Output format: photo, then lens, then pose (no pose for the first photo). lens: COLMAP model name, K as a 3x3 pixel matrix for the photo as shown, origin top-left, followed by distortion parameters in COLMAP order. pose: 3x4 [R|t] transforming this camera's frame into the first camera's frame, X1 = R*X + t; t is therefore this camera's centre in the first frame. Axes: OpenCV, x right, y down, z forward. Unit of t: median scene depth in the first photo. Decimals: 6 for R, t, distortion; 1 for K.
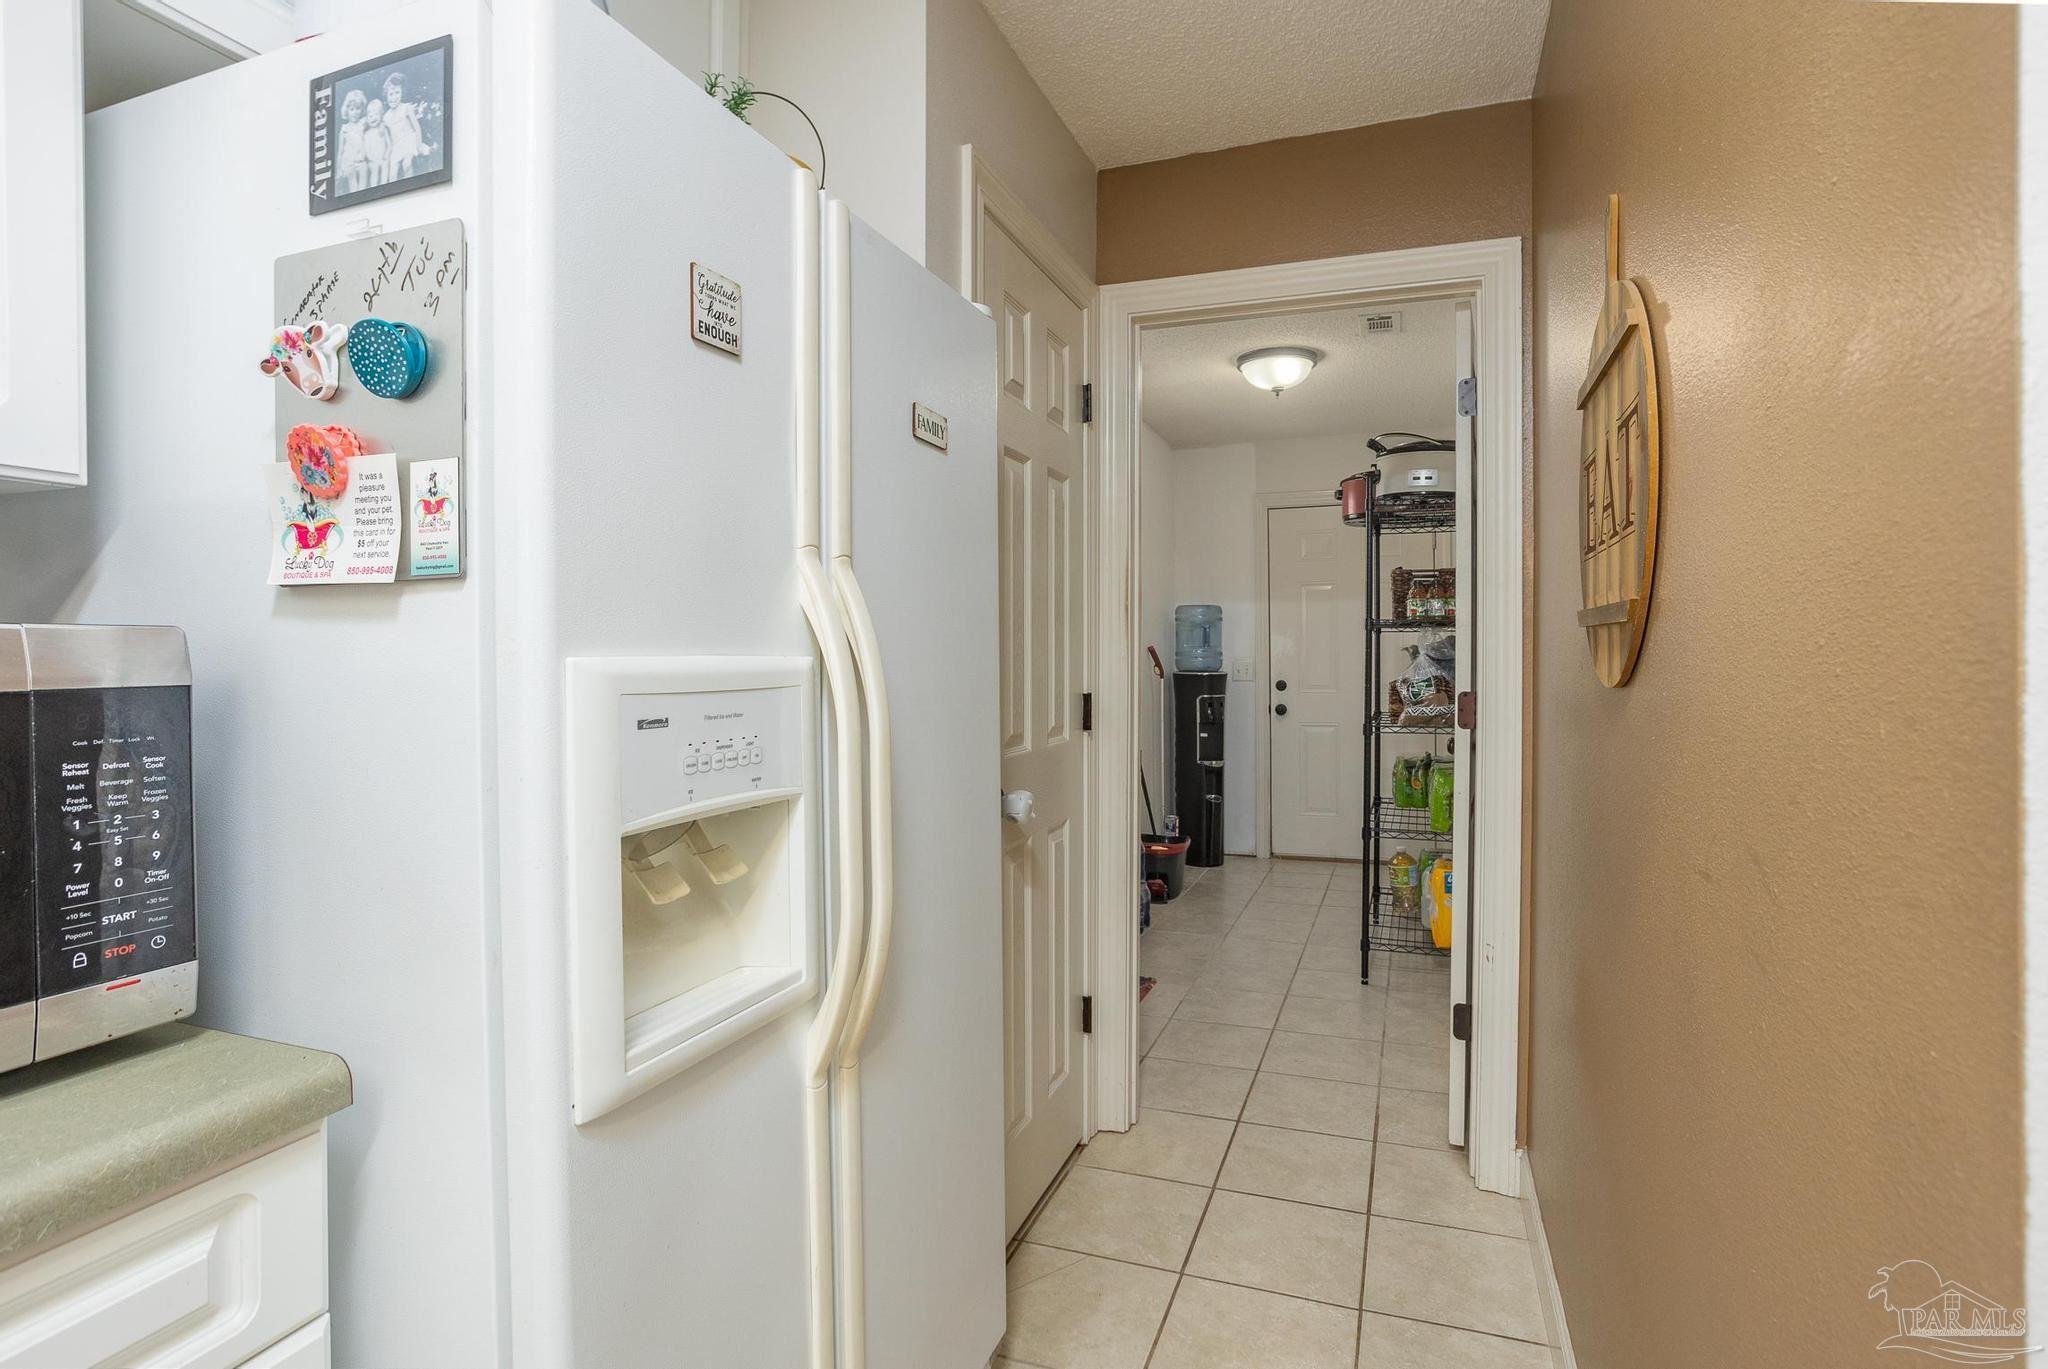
lens RADIAL K [[1005.5, 0, 1019.2], [0, 1005.5, 685.2], [0, 0, 1]] dist [-0.063111, 0.039328]
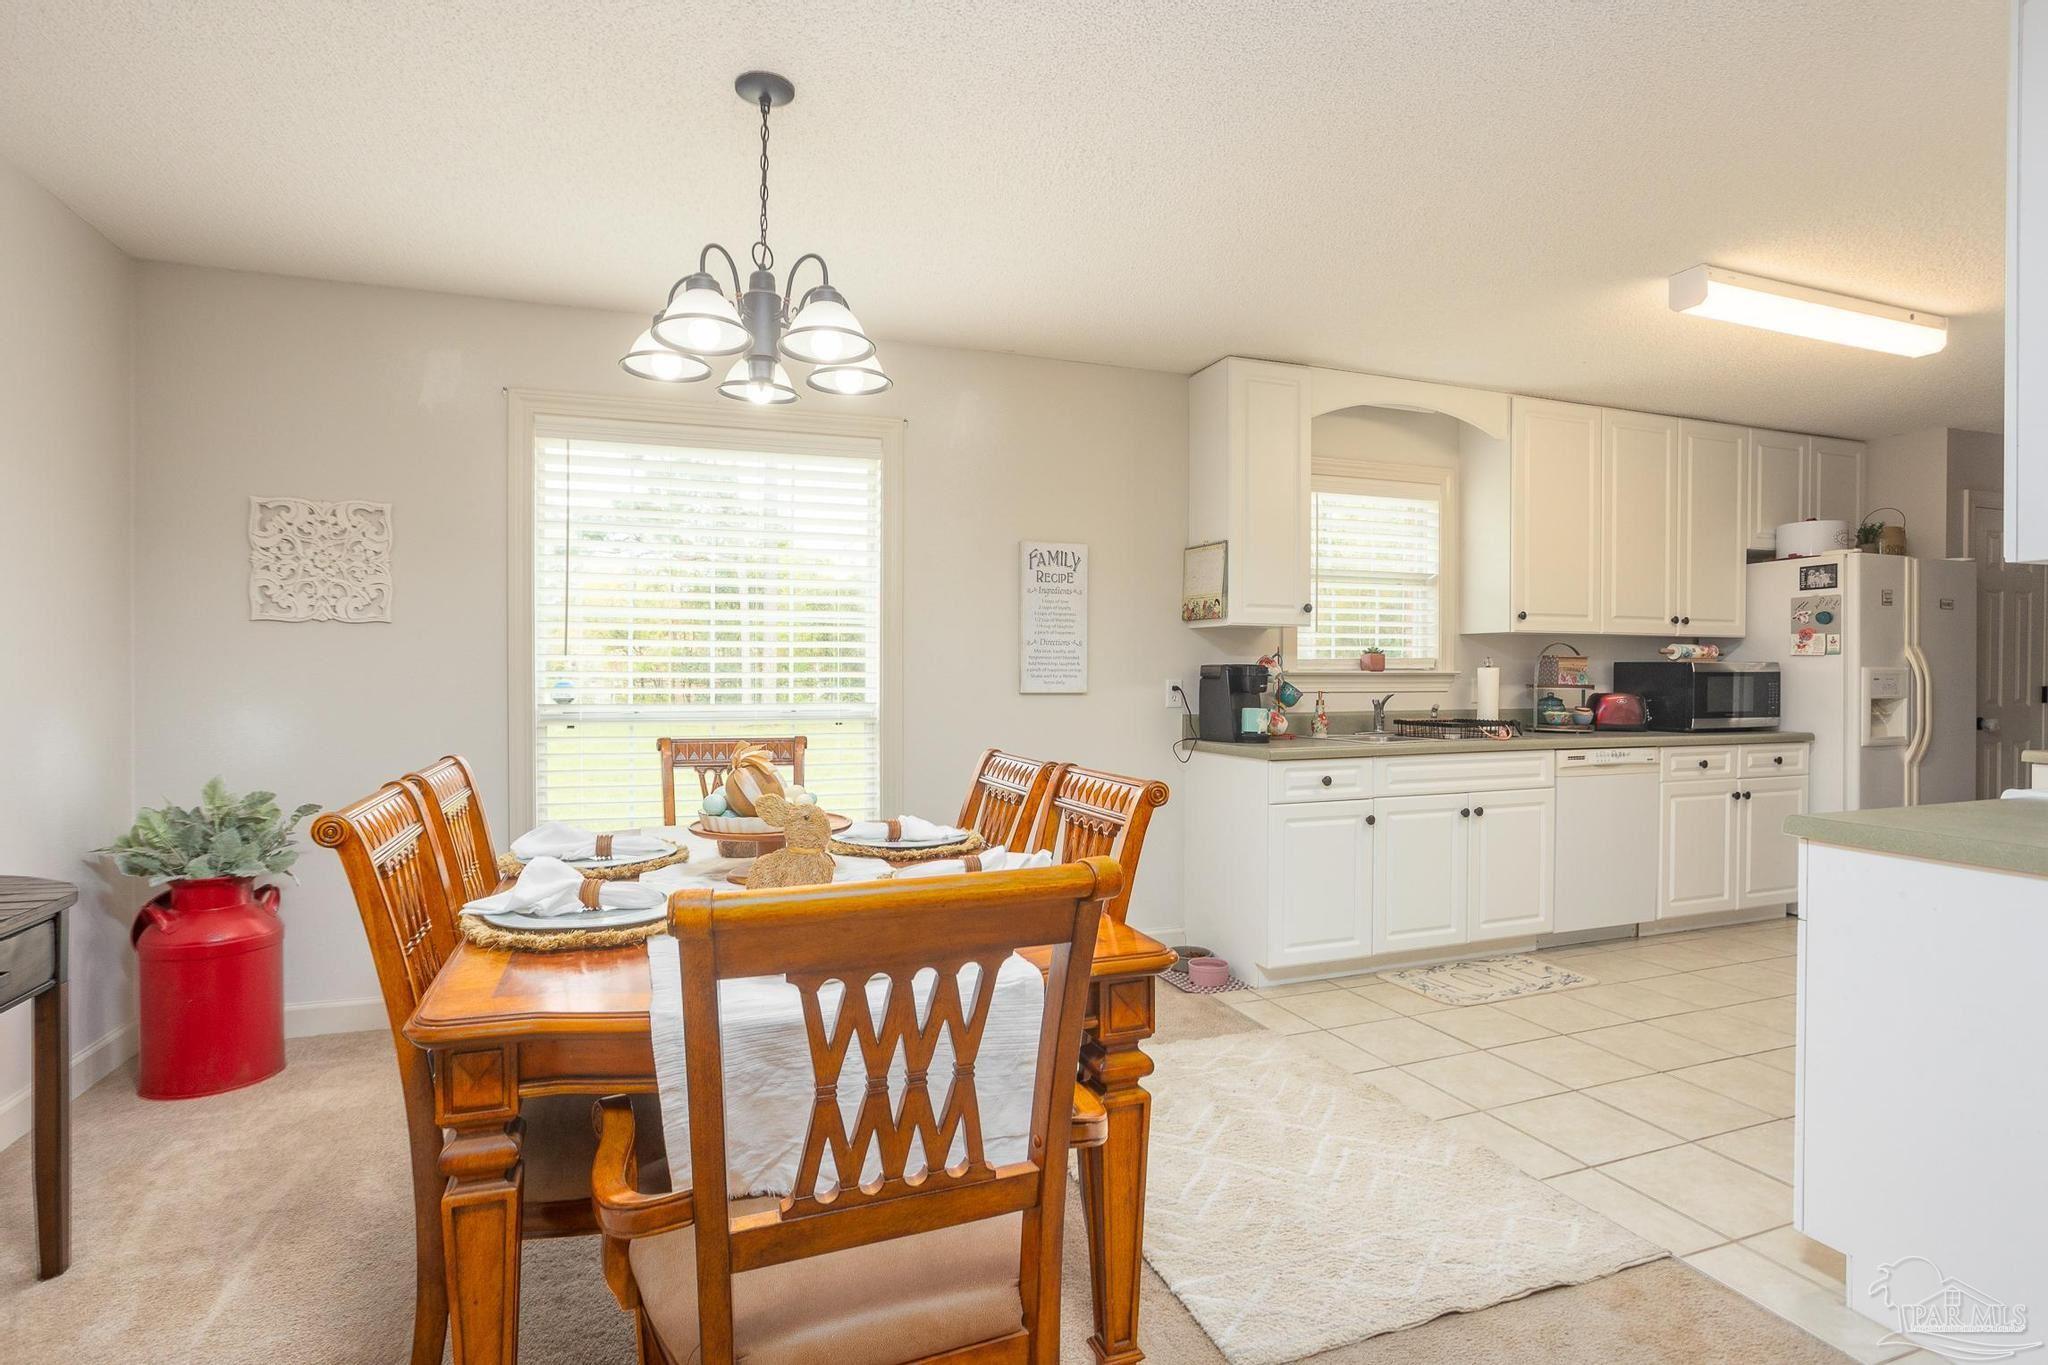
lens RADIAL K [[1005.5, 0, 1019.2], [0, 1005.5, 683.2], [0, 0, 1]] dist [-0.063111, 0.039328]
pose [[0.656907, 0.010413, -0.753900, 0.146459], [-0.026576, 0.999603, -0.009350, 0.057253], [0.753503, 0.026177, 0.656923, -1.486638]]
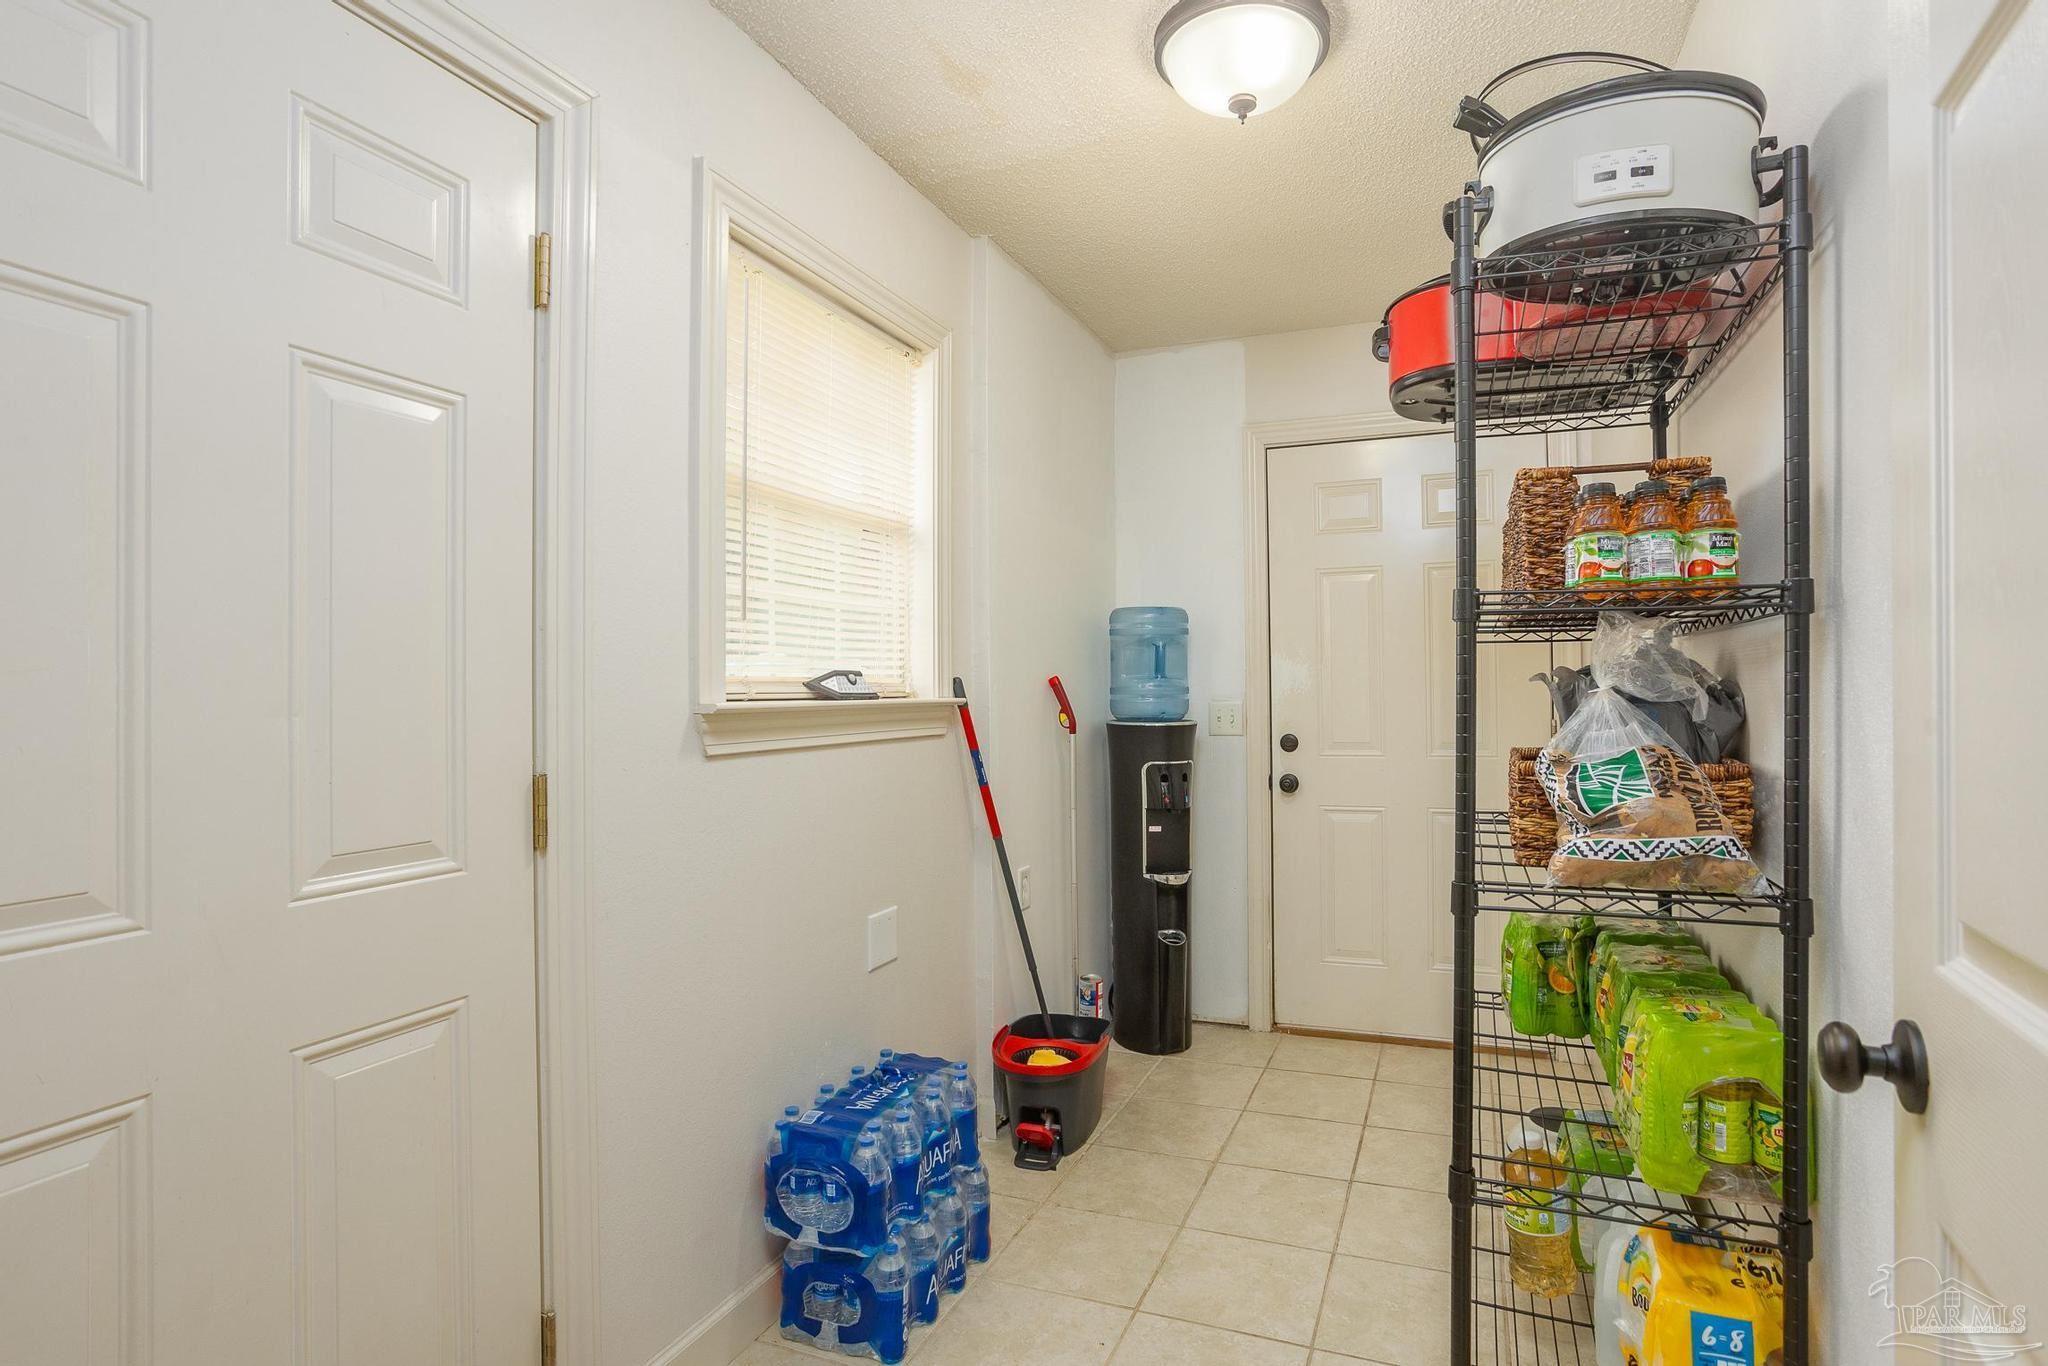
lens RADIAL K [[1032.2, 0, 1048.4], [0, 1032.2, 683.1], [0, 0, 1]] dist [-0.064951, 0.032983]
pose [[0.999960, 0.004183, -0.007882, 0.202779], [-0.004496, 0.999182, -0.040184, -0.017359], [0.007707, 0.040218, 0.999161, 0.633112]]
